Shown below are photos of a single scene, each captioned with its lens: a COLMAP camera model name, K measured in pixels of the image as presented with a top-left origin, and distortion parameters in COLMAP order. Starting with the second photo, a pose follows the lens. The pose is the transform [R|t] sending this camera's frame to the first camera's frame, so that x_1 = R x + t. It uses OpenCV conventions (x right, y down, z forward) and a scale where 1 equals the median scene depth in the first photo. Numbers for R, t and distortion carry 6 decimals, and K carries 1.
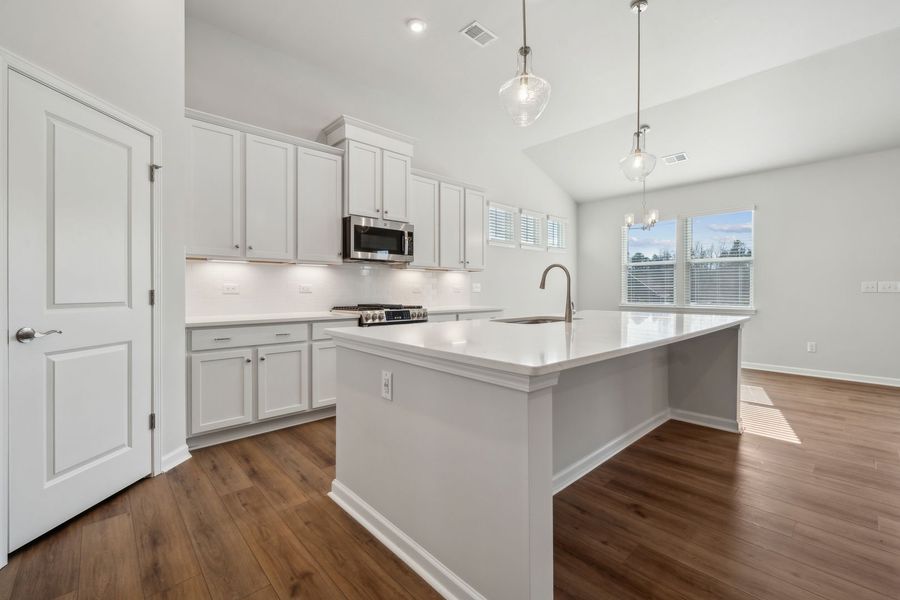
lens RADIAL K [[389.0, 0, 452.3], [0, 389.0, 289.9], [0, 0, 1]] dist [0.009382, 0.000241]
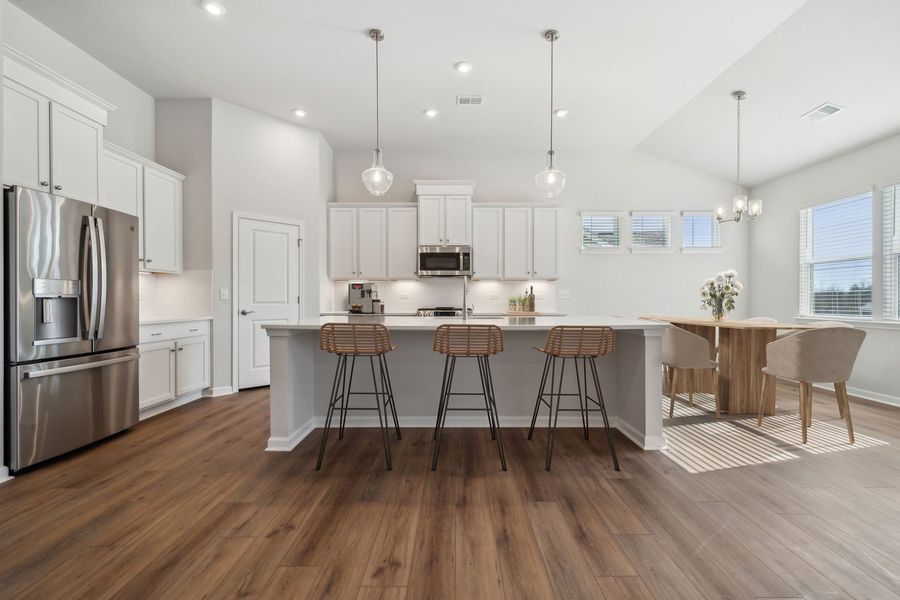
lens RADIAL K [[388.5, 0, 450.0], [0, 388.5, 300.0], [0, 0, 1]] dist [0.003558, 0.000408]
pose [[0.726720, -0.001912, -0.686932, 0.839992], [0.000335, 0.999997, -0.002429, 0.016095], [0.686934, 0.001534, 0.726718, 0.006354]]
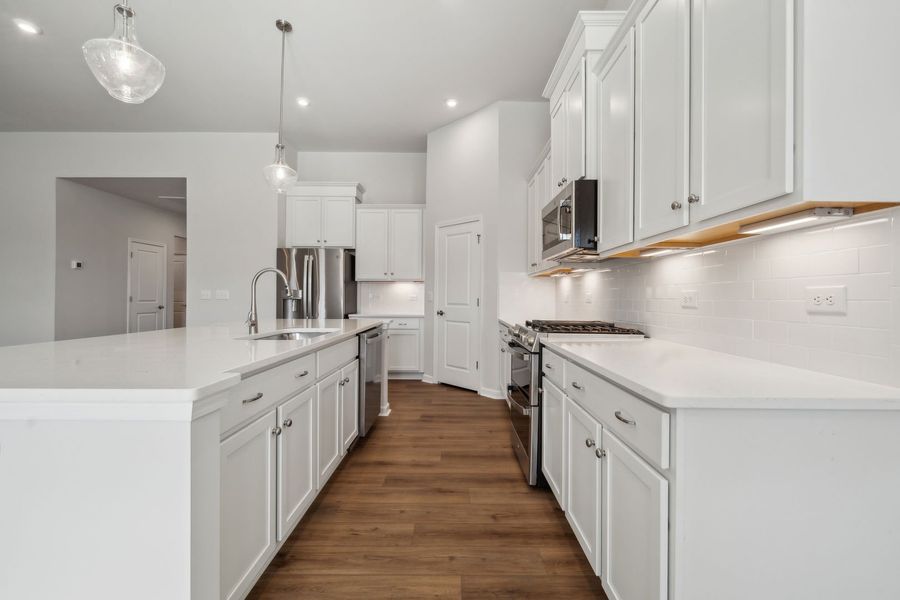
lens RADIAL K [[388.5, 0, 450.0], [0, 388.5, 300.0], [0, 0, 1]] dist [0.003558, 0.000408]
pose [[-0.672107, -0.011602, -0.740363, 0.485331], [-0.012471, 0.999913, -0.004348, 0.012896], [0.740349, 0.006311, -0.672193, 1.421348]]
